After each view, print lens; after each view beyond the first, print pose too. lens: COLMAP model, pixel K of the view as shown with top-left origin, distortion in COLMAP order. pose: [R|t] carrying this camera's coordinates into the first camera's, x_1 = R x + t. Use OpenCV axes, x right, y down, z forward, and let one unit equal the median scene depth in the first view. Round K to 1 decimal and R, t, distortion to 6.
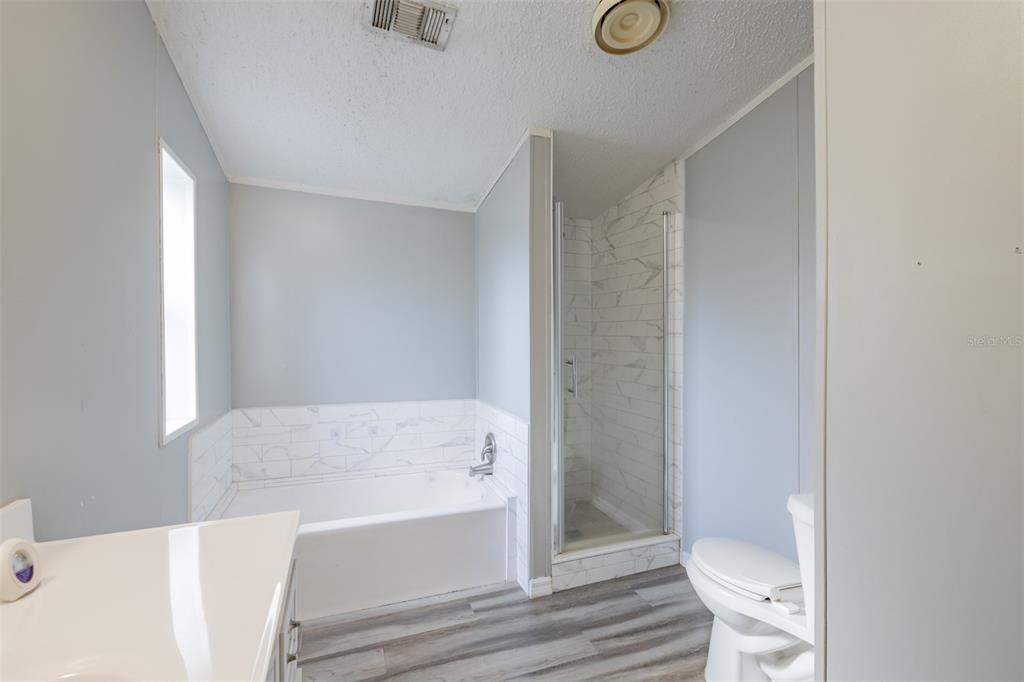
lens RADIAL K [[440.9, 0, 506.7], [0, 440.9, 340.8], [0, 0, 1]] dist [0.003732, 0.001159]
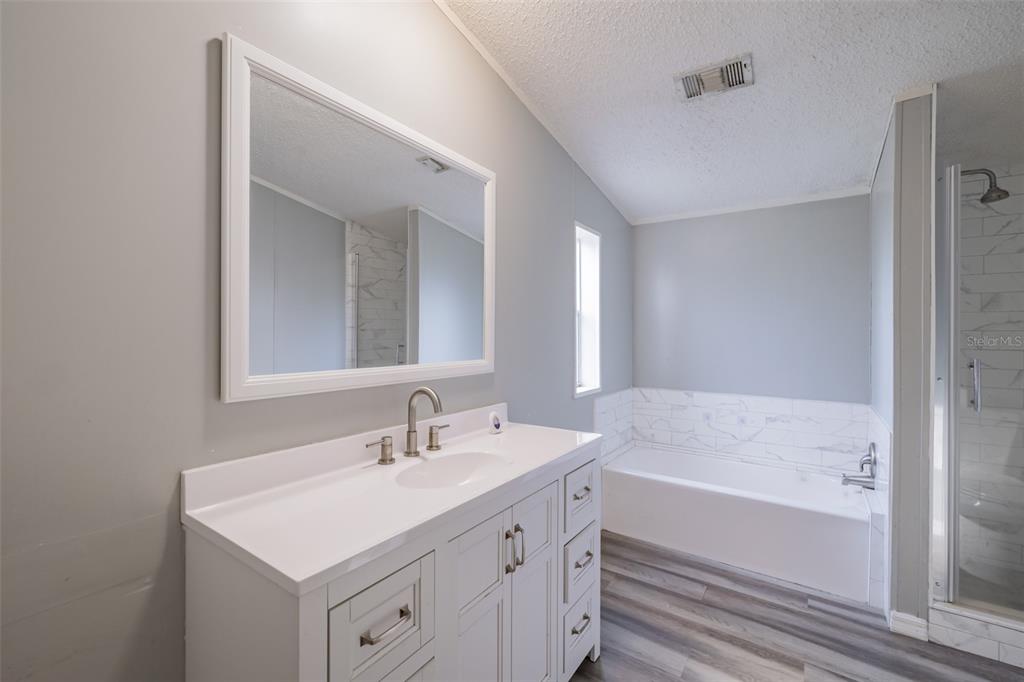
lens RADIAL K [[440.9, 0, 506.9], [0, 440.9, 338.6], [0, 0, 1]] dist [0.003732, 0.001159]
pose [[0.562312, 0.001676, -0.826923, 0.337167], [-0.004035, 0.999992, -0.000717, 0.004426], [0.826915, 0.003740, 0.562314, -0.127080]]
